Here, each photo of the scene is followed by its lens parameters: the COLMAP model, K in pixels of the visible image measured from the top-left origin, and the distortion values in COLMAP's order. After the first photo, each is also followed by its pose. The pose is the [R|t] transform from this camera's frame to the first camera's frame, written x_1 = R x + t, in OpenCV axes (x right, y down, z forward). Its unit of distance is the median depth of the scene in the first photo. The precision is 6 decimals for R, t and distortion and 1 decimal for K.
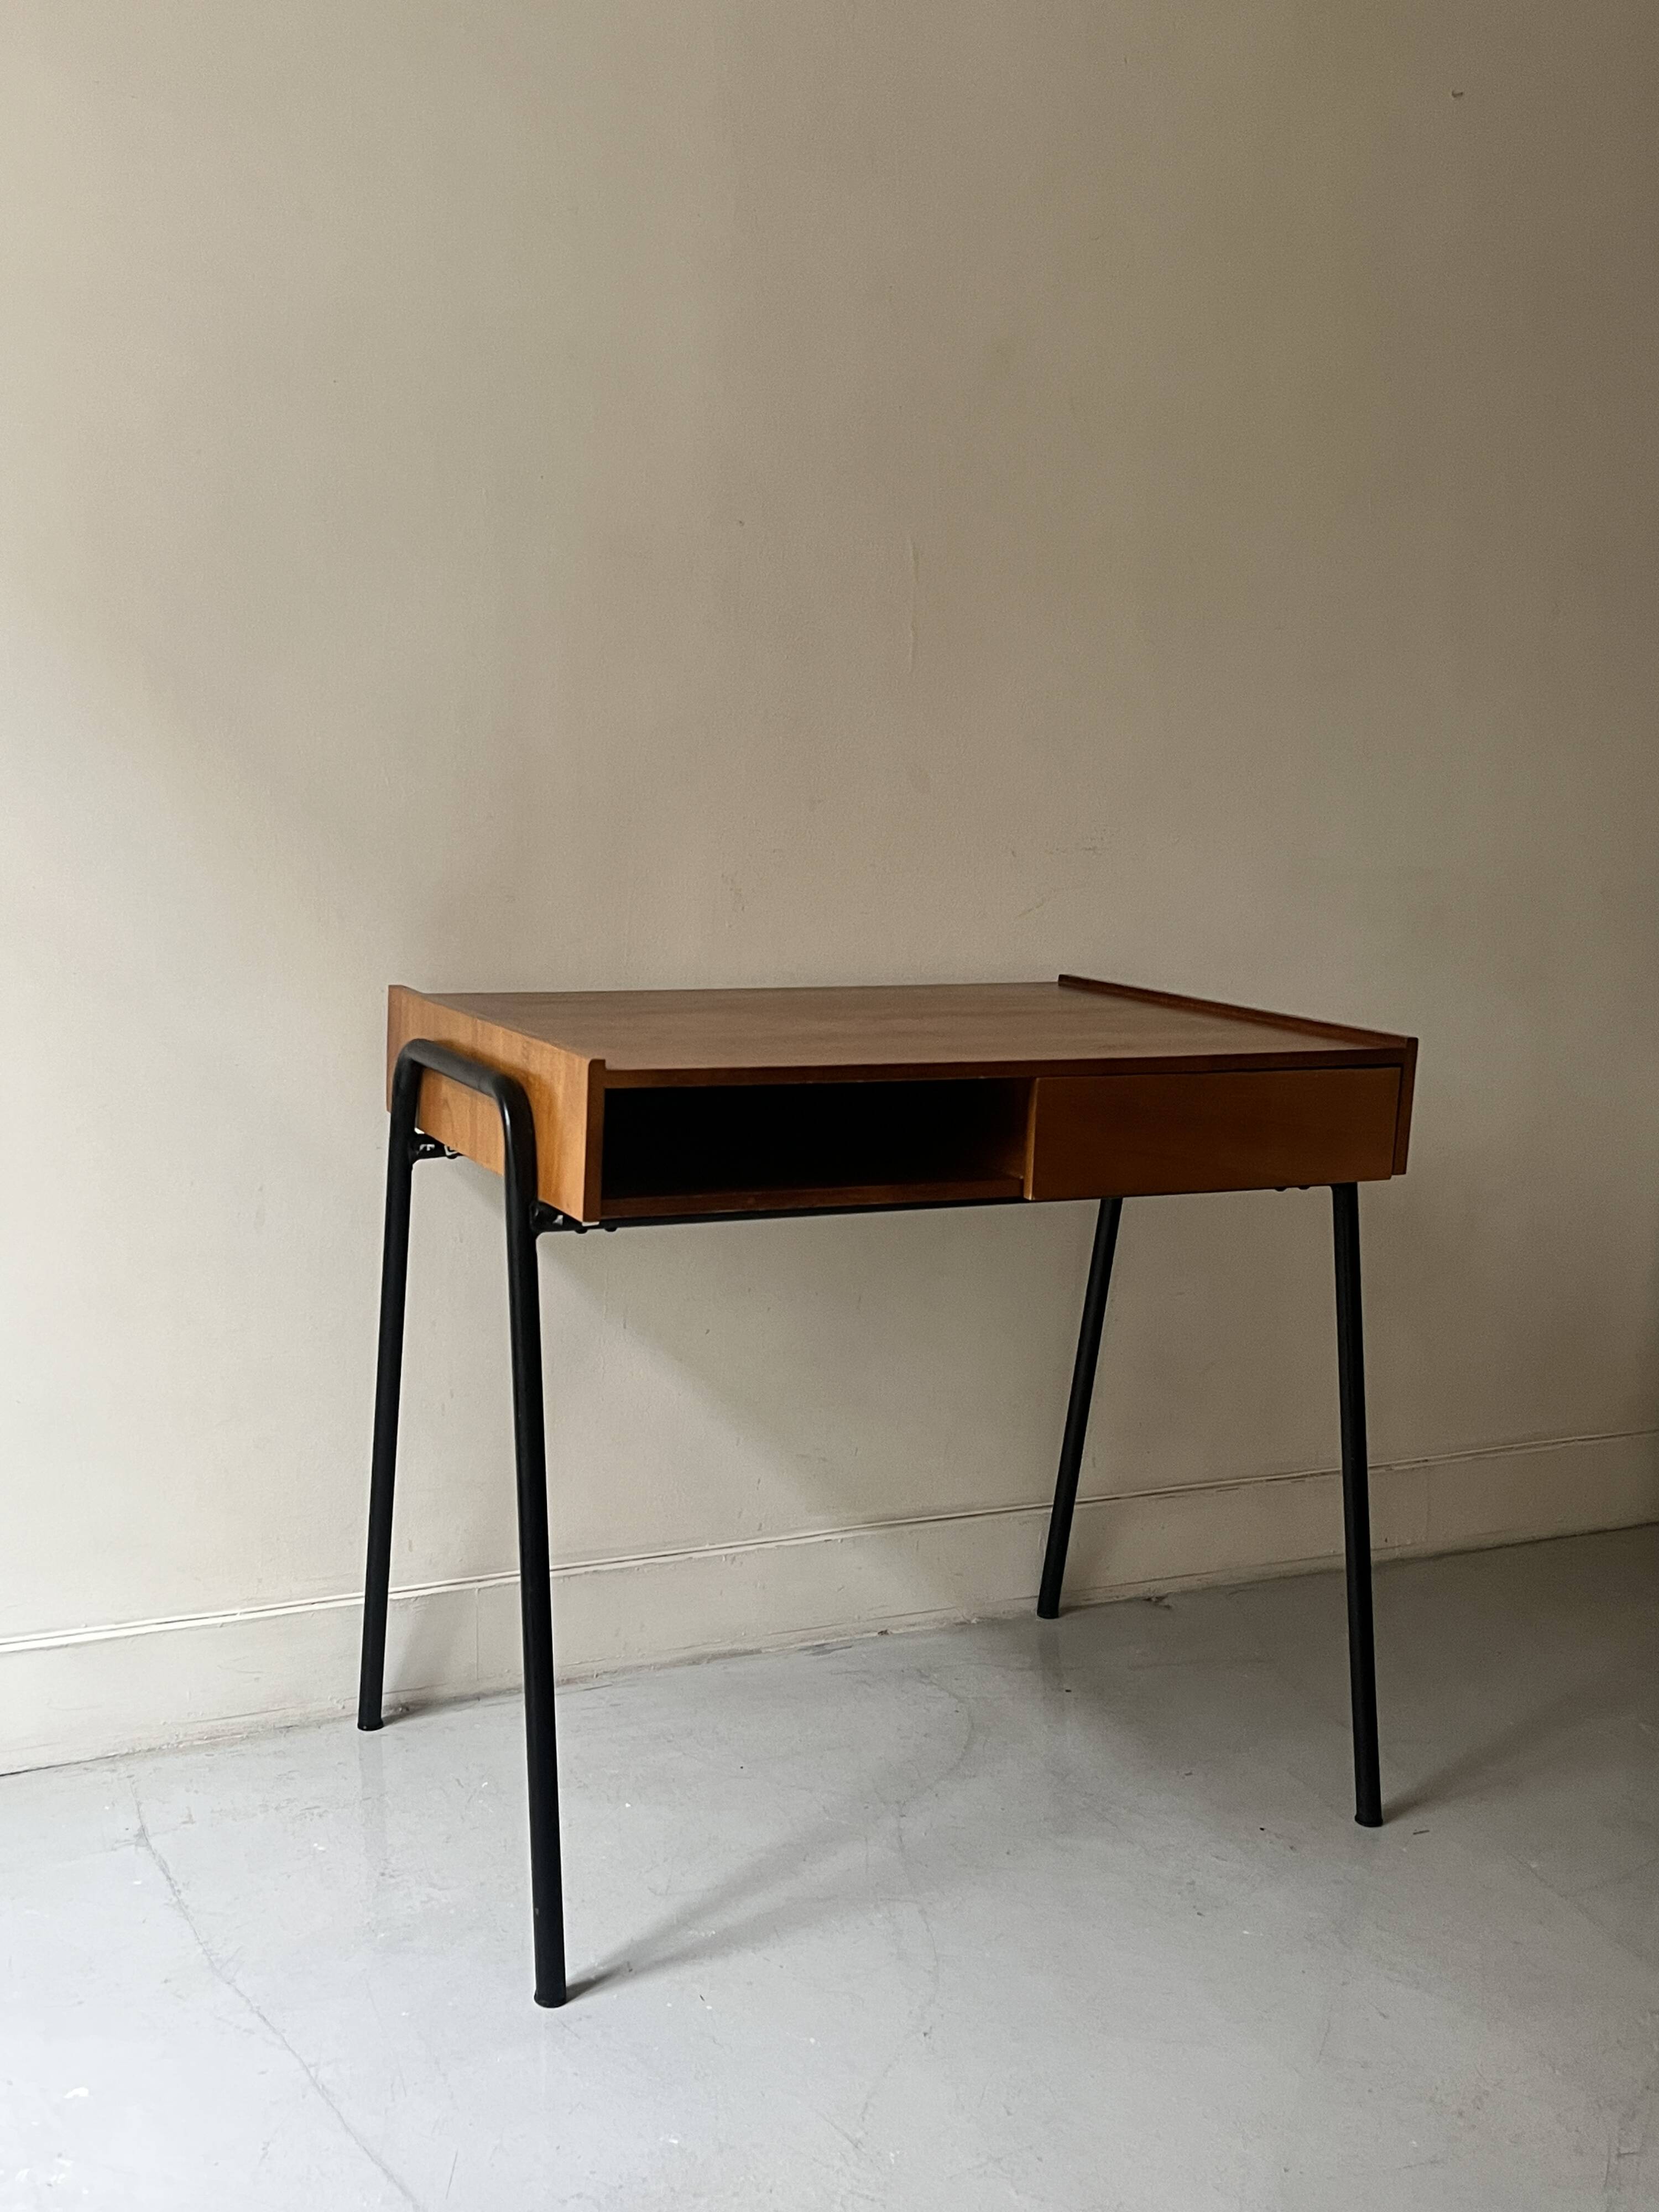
lens RADIAL K [[2247.4, 0, 833.6], [0, 2247.4, 1105.2], [0, 0, 1]] dist [0.026772, 0.000000]
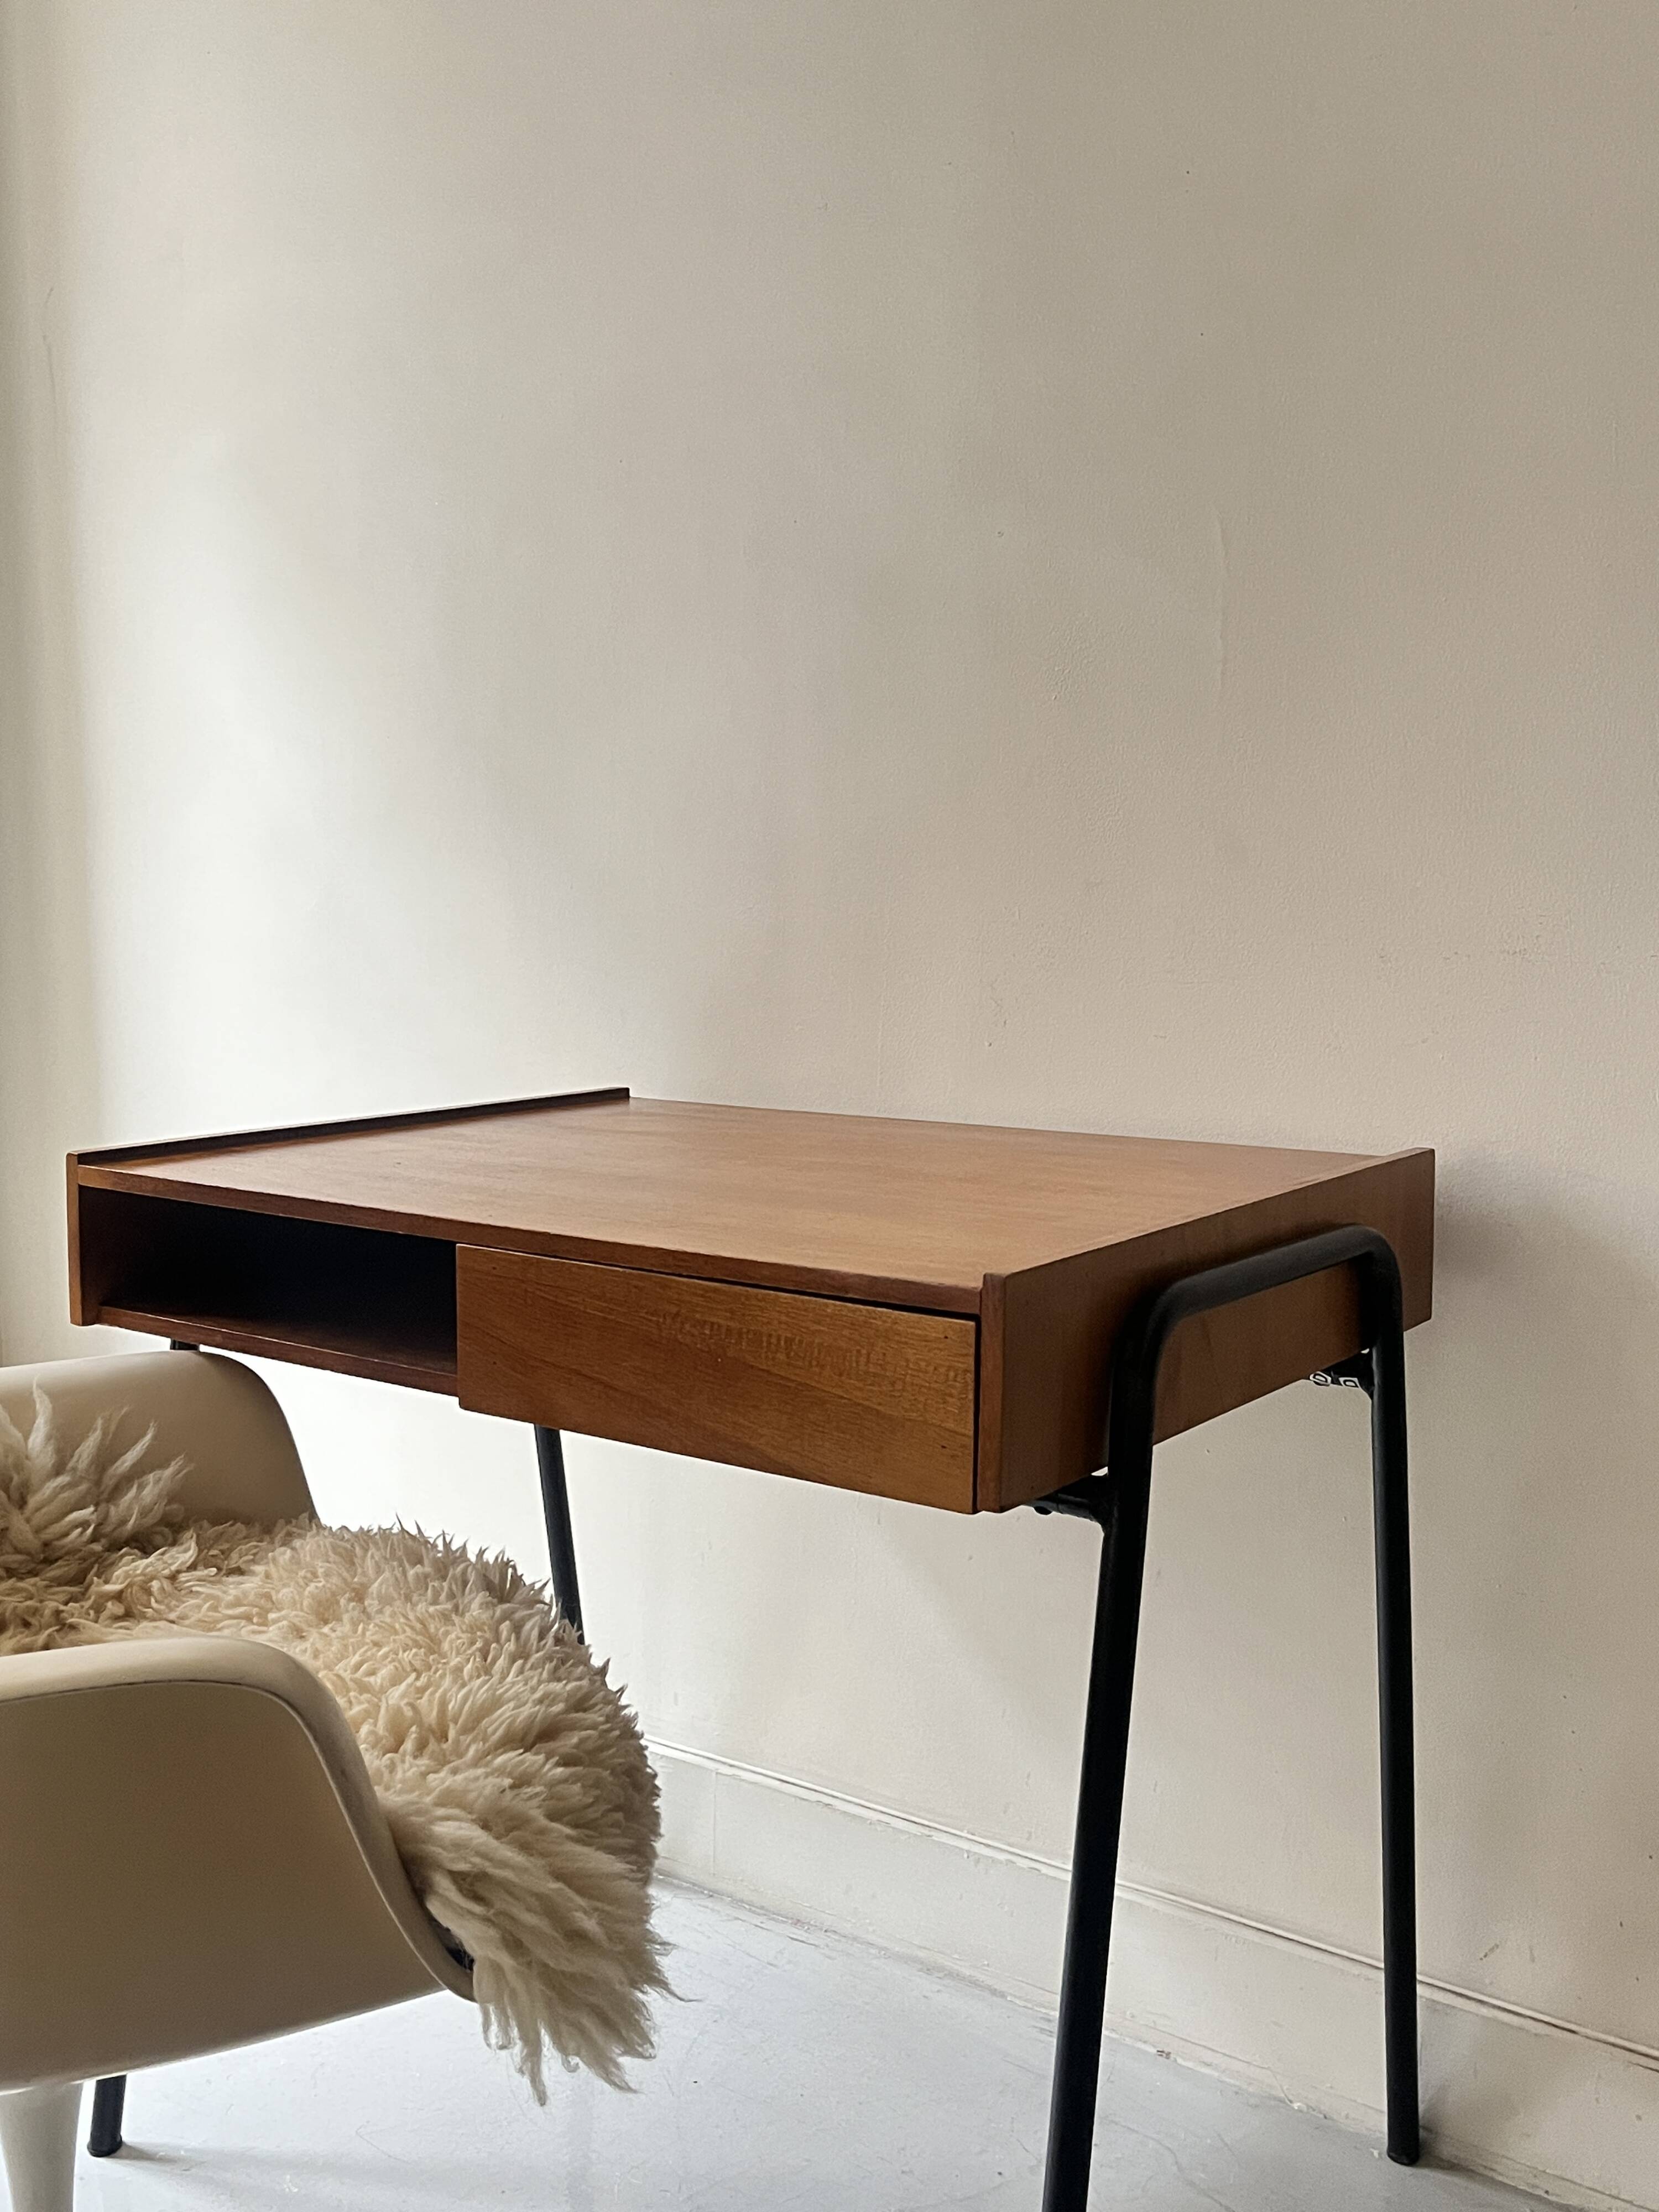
lens RADIAL K [[2247.4, 0, 845.0], [0, 2247.4, 1114.9], [0, 0, 1]] dist [0.026772, 0.000000]
pose [[0.469433, 0.069587, -0.880222, 0.636662], [-0.114861, 0.993231, 0.017264, -0.065075], [0.875465, 0.092999, 0.474249, 0.603497]]
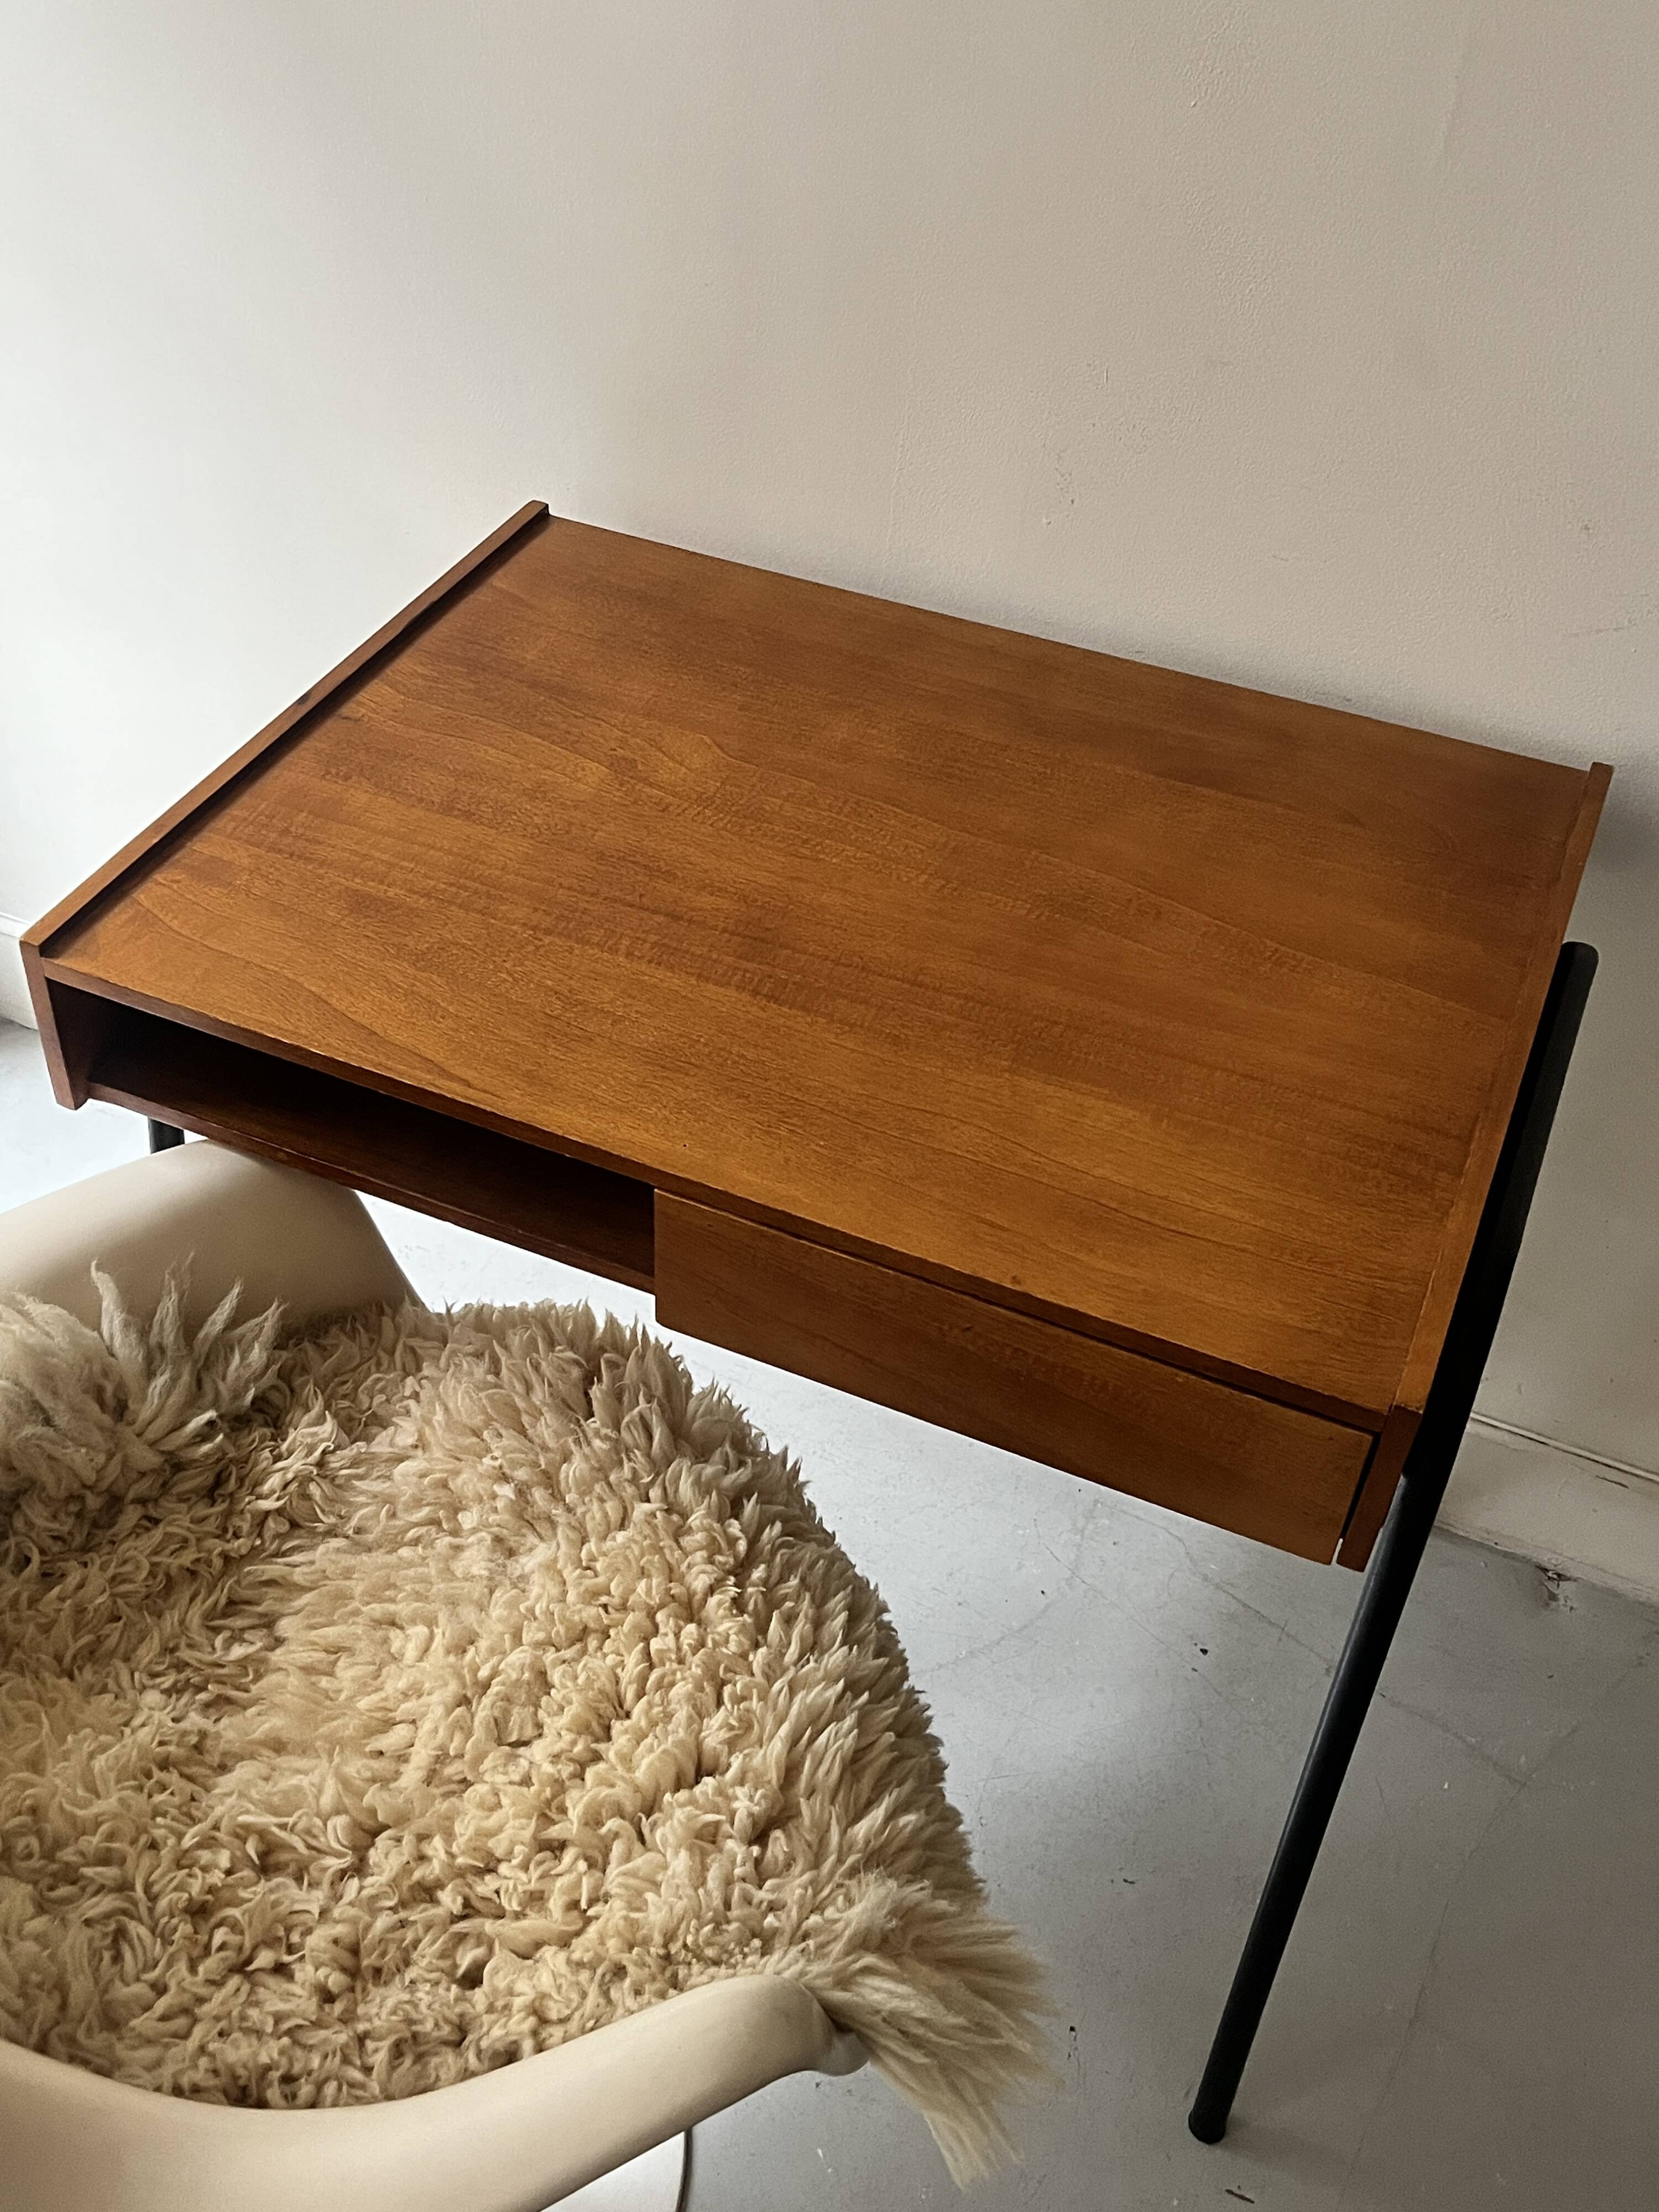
lens RADIAL K [[2247.4, 0, 830.9], [0, 2247.4, 1077.5], [0, 0, 1]] dist [0.026772, 0.000000]
pose [[0.655757, 0.501401, -0.564429, 0.366077], [-0.132160, 0.812309, 0.568056, -0.318387], [0.743315, -0.297911, 0.598942, 0.535322]]
